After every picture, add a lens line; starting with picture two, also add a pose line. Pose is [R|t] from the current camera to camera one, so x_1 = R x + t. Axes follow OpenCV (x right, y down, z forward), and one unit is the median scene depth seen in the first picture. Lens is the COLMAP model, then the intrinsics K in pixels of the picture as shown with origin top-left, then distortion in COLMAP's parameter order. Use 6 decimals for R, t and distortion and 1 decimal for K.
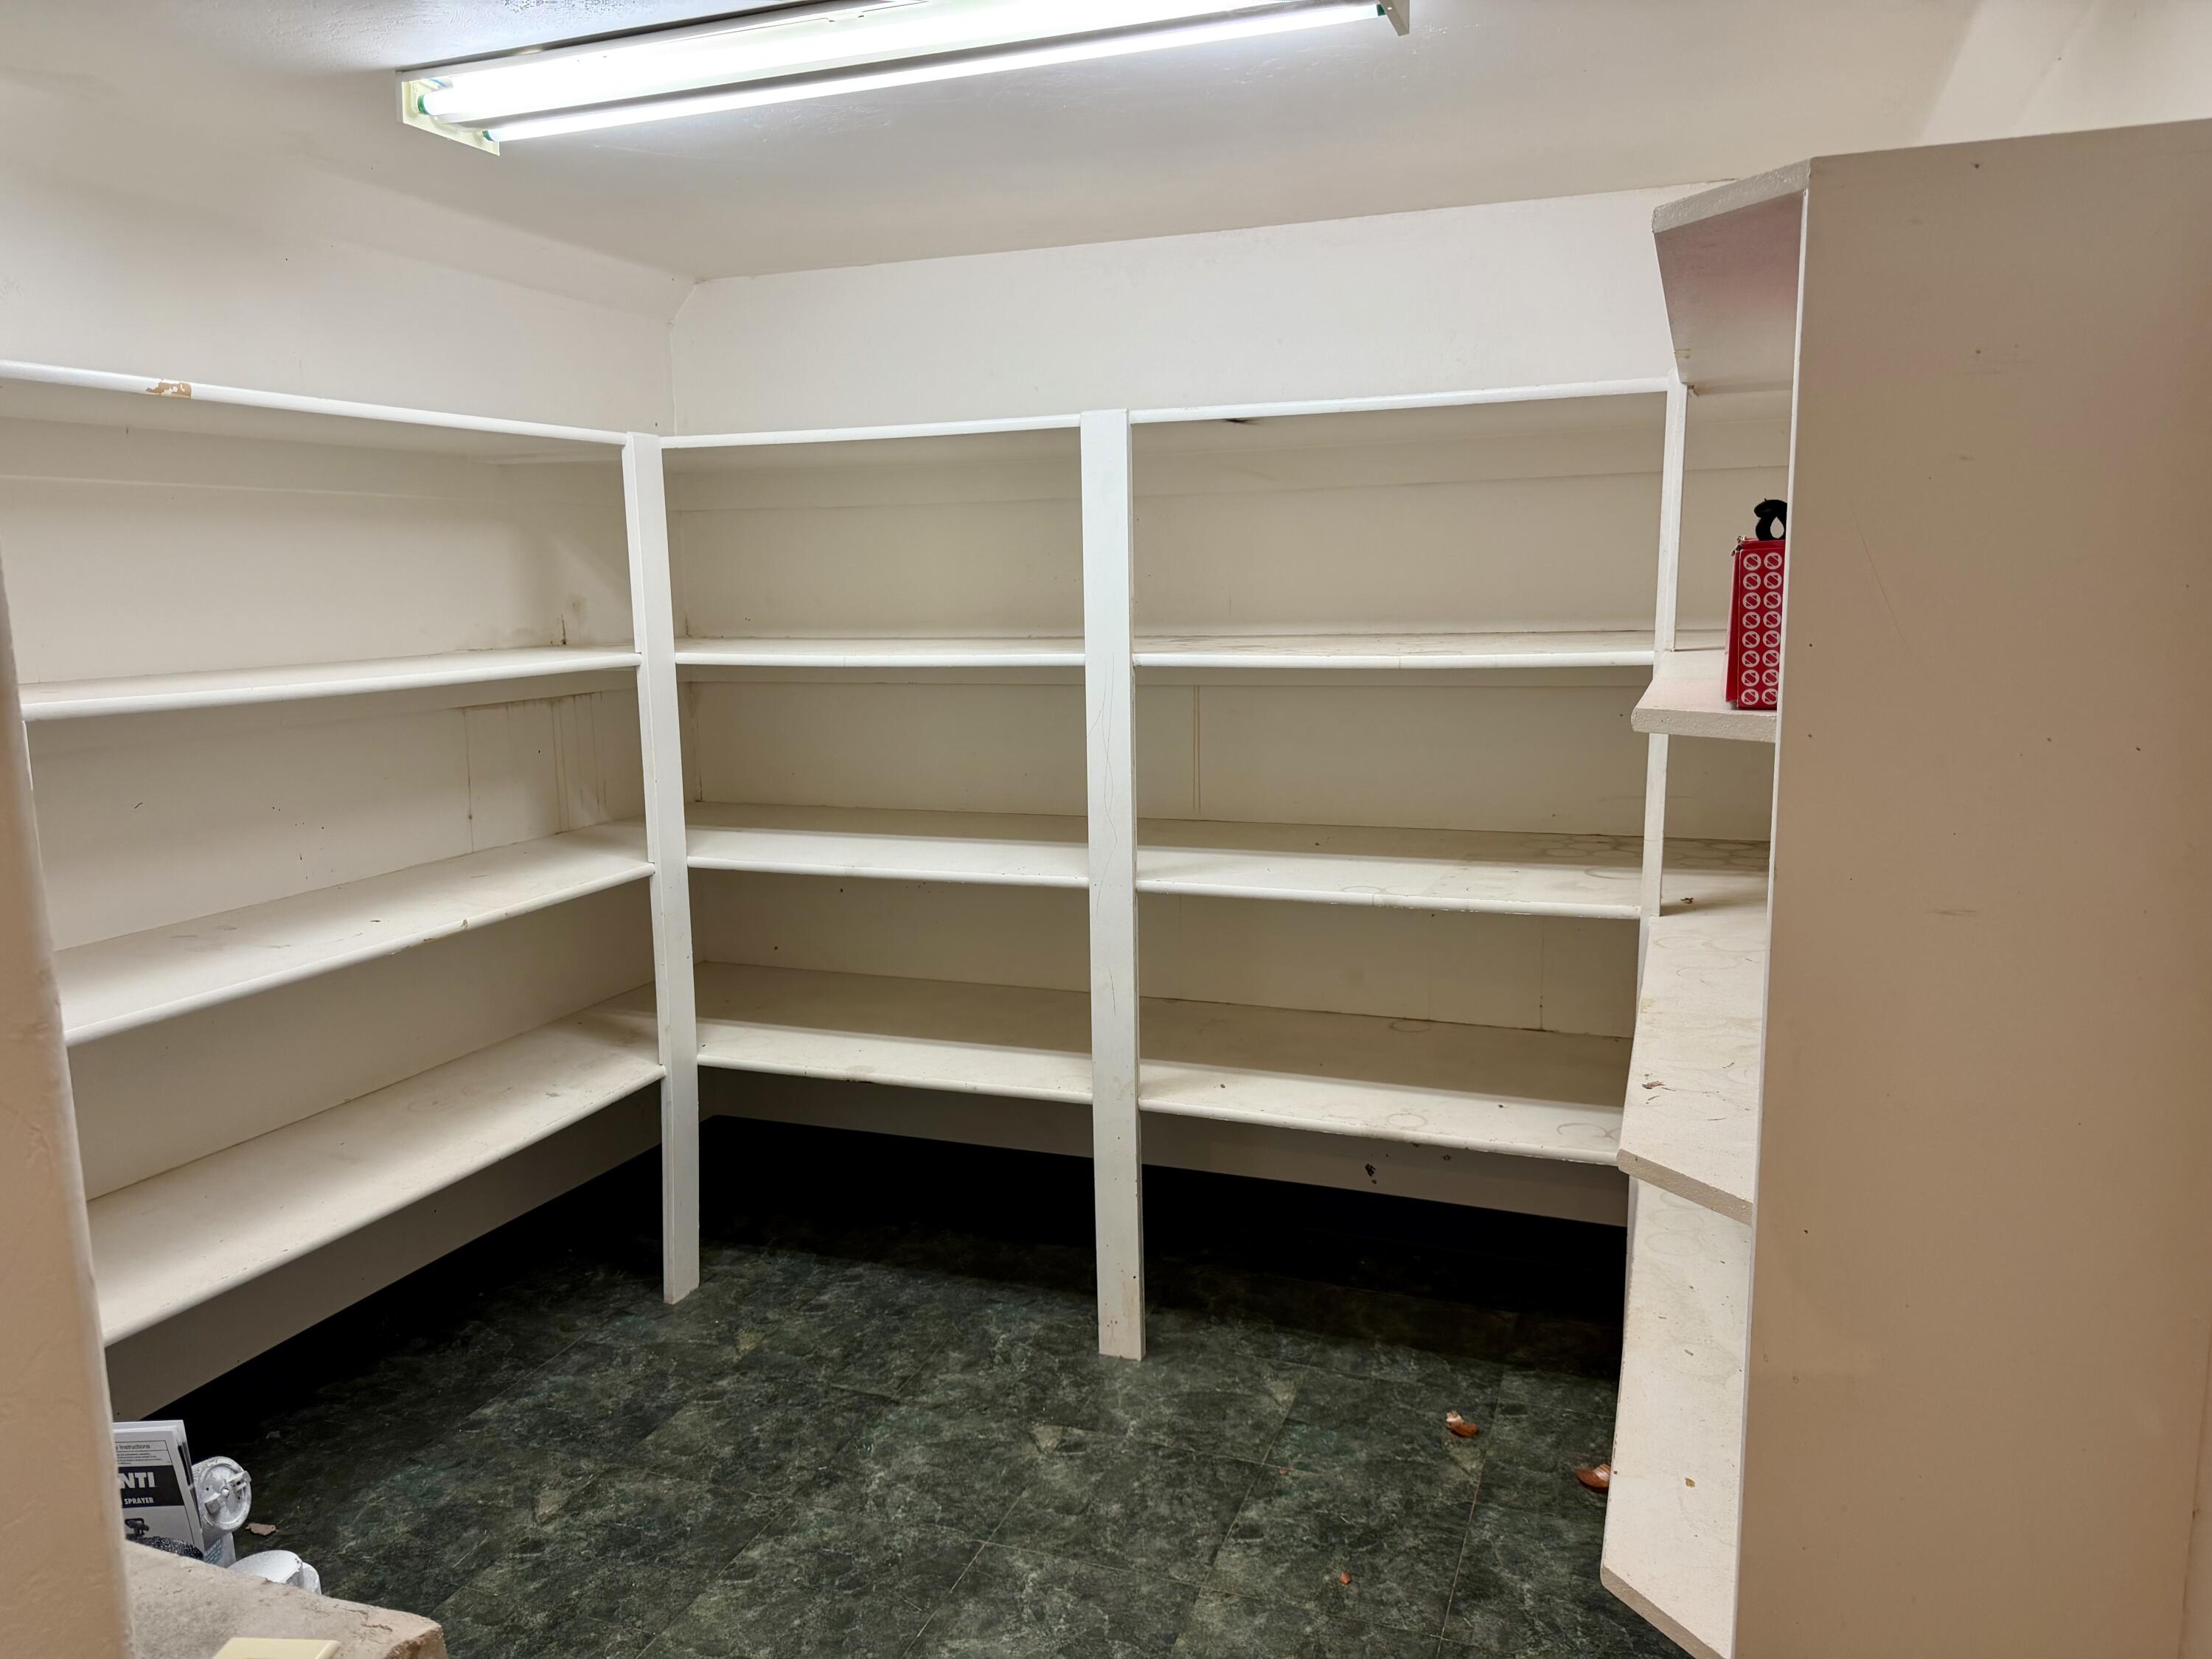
lens RADIAL K [[1555.1, 0, 1106.0], [0, 1555.1, 829.5], [0, 0, 1]] dist [0.209891, -0.461502]
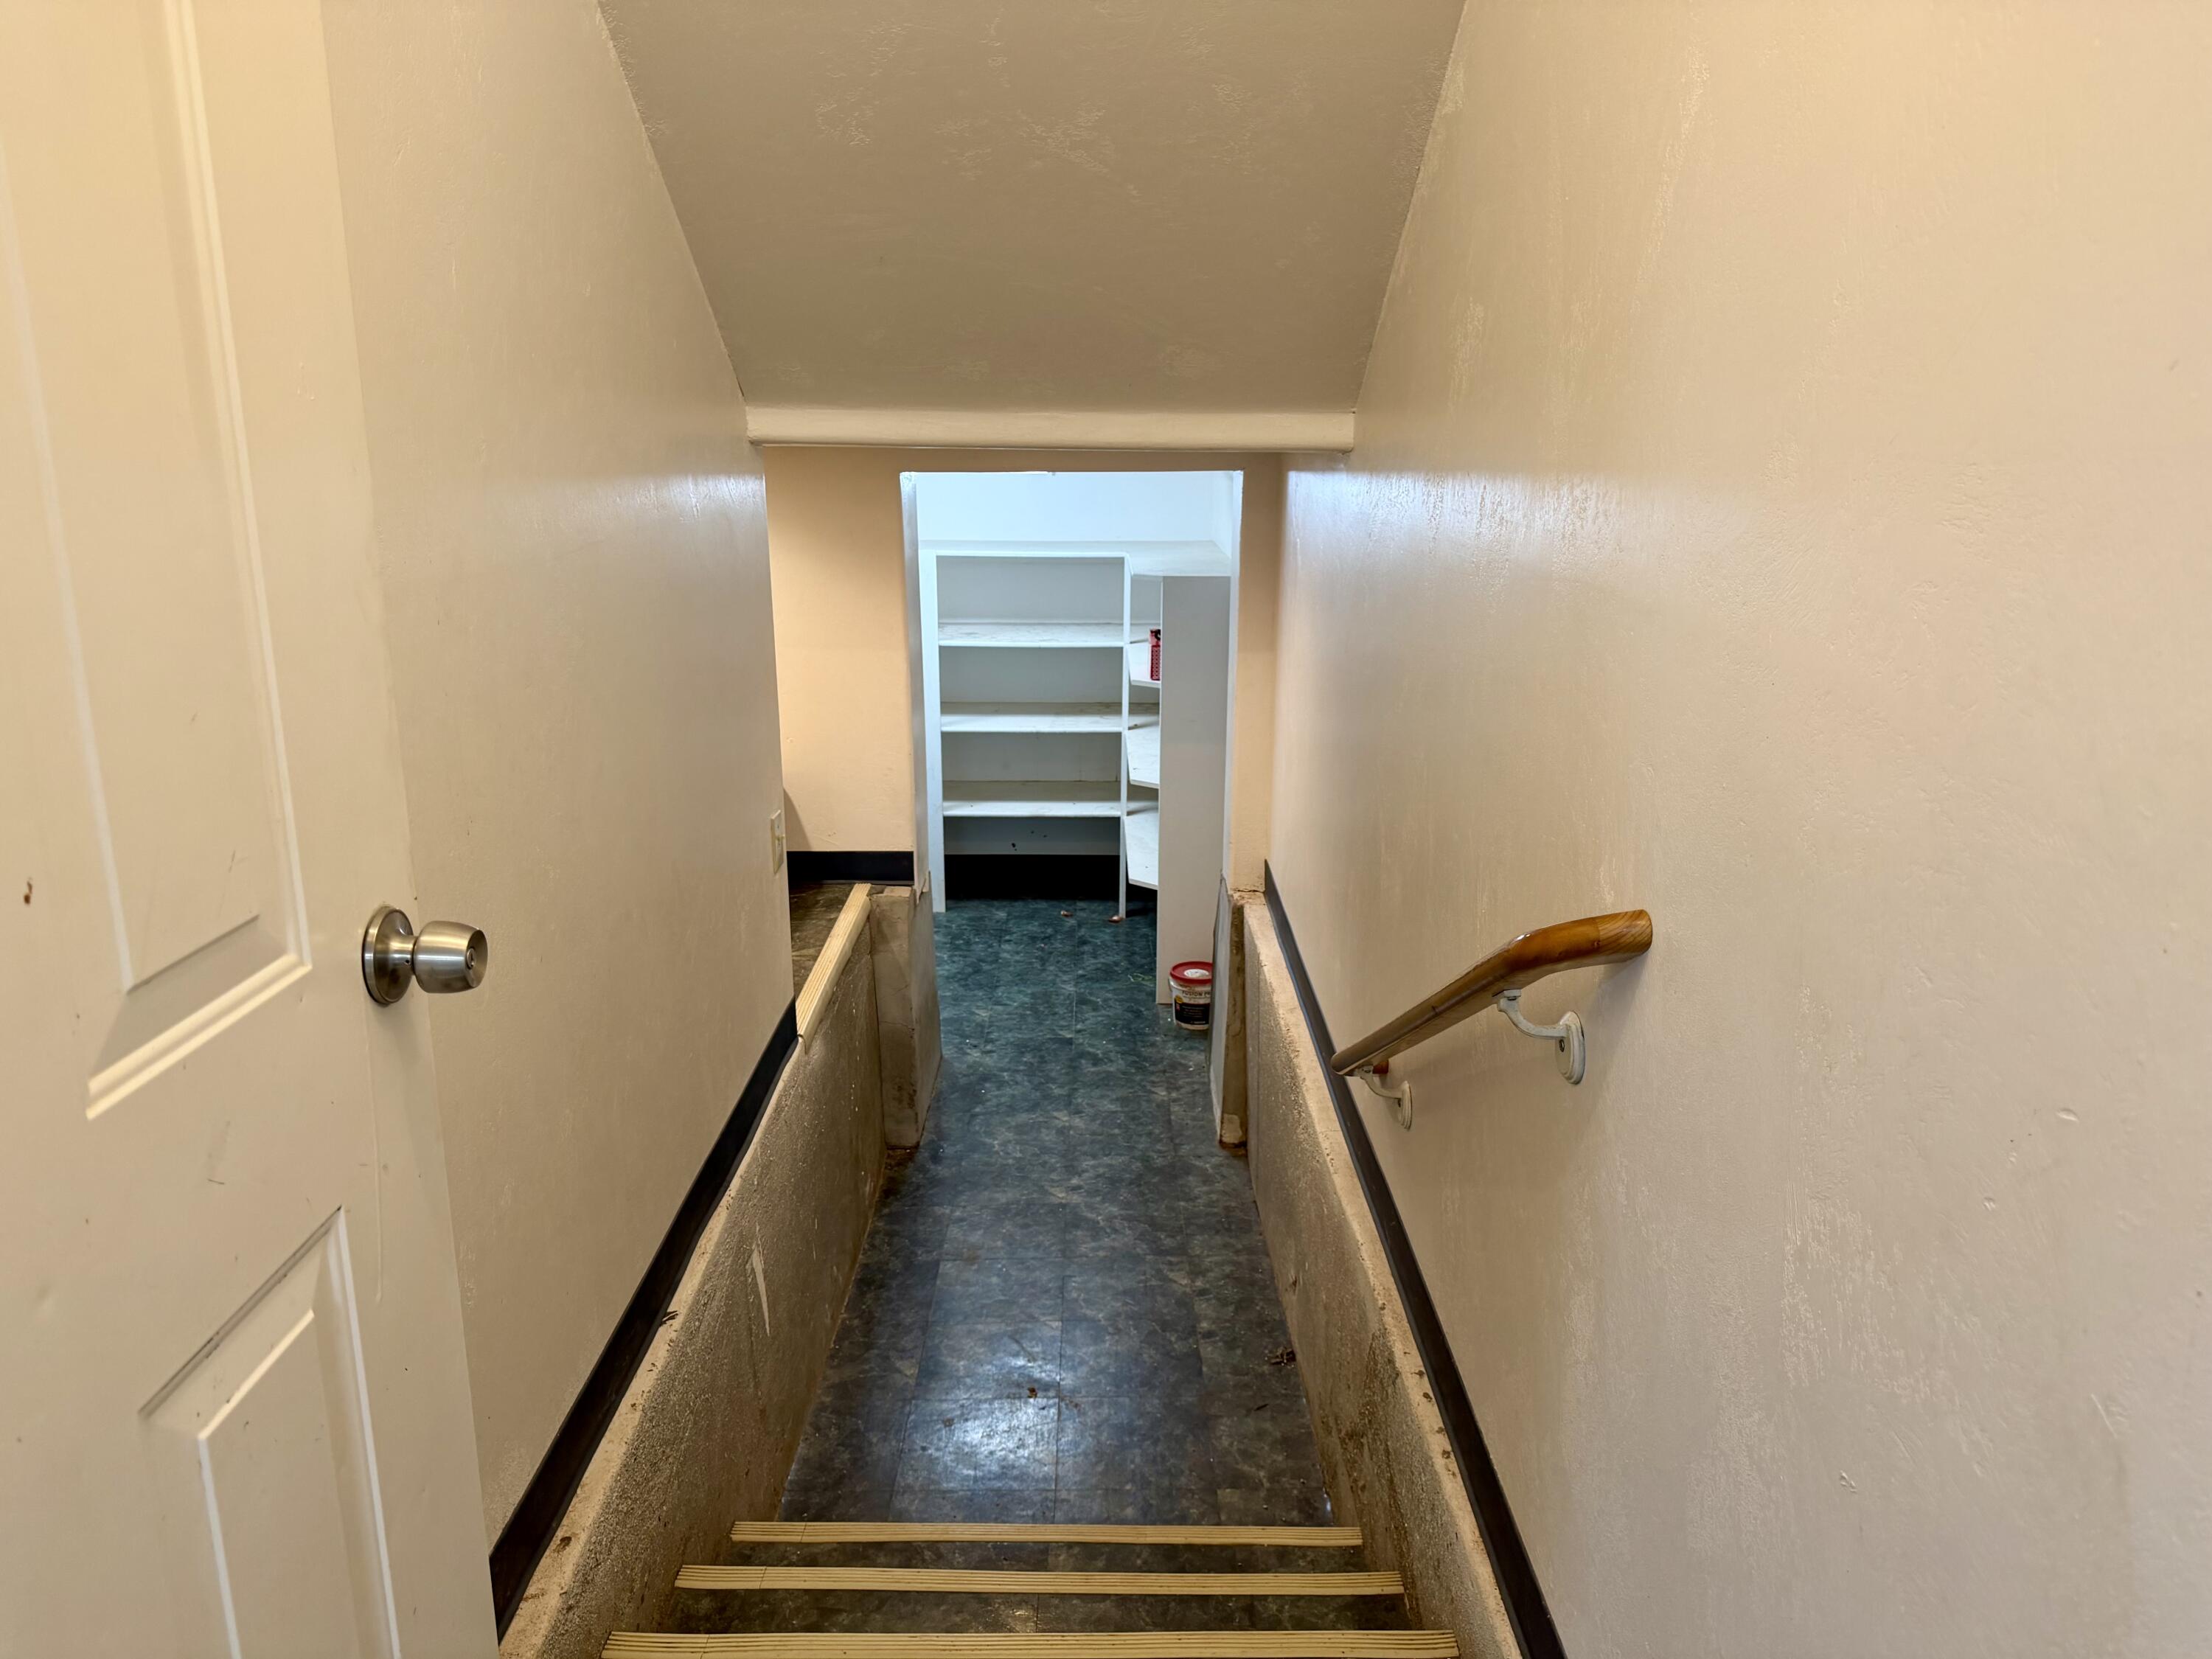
lens RADIAL K [[1555.1, 0, 1106.0], [0, 1555.1, 829.5], [0, 0, 1]] dist [0.209891, -0.461502]
pose [[0.934513, -0.069461, 0.349086, -0.694780], [0.038064, 0.994652, 0.096016, -0.041664], [-0.353888, -0.076440, 0.932159, -1.662888]]
